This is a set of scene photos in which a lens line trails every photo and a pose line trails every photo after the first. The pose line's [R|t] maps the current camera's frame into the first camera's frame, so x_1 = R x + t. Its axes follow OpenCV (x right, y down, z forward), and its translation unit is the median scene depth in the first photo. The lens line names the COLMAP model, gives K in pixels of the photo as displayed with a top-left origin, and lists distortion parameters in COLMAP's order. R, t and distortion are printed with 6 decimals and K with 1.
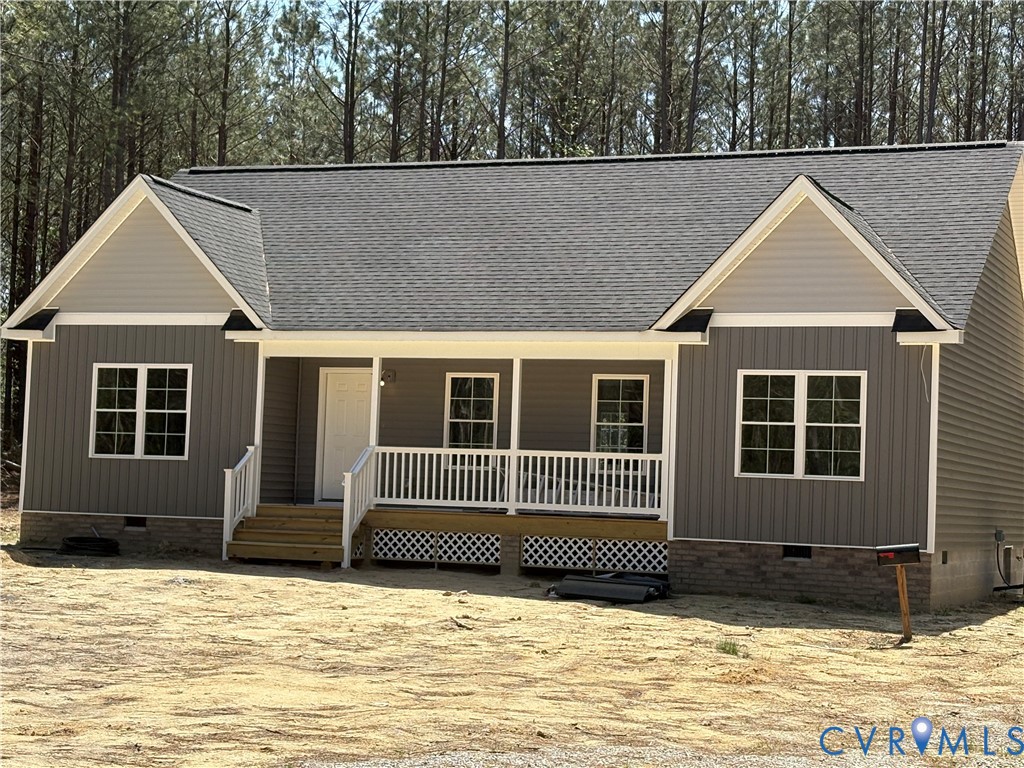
lens RADIAL K [[2000.8, 0, 512.8], [0, 2000.8, 378.5], [0, 0, 1]] dist [0.168301, 0.000000]
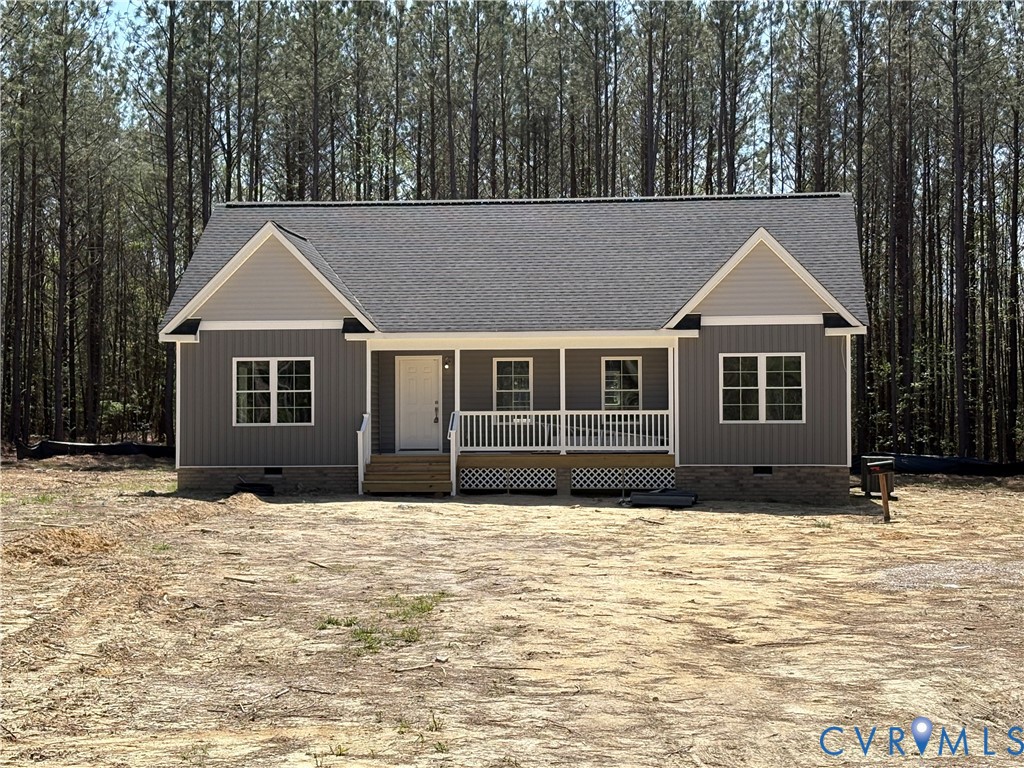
lens RADIAL K [[2000.8, 0, 511.4], [0, 2000.8, 388.2], [0, 0, 1]] dist [0.168301, 0.000000]
pose [[0.959658, -0.033507, 0.279167, -0.446948], [0.022870, 0.998886, 0.041275, -0.042736], [-0.280239, -0.033225, 0.959355, -0.404742]]
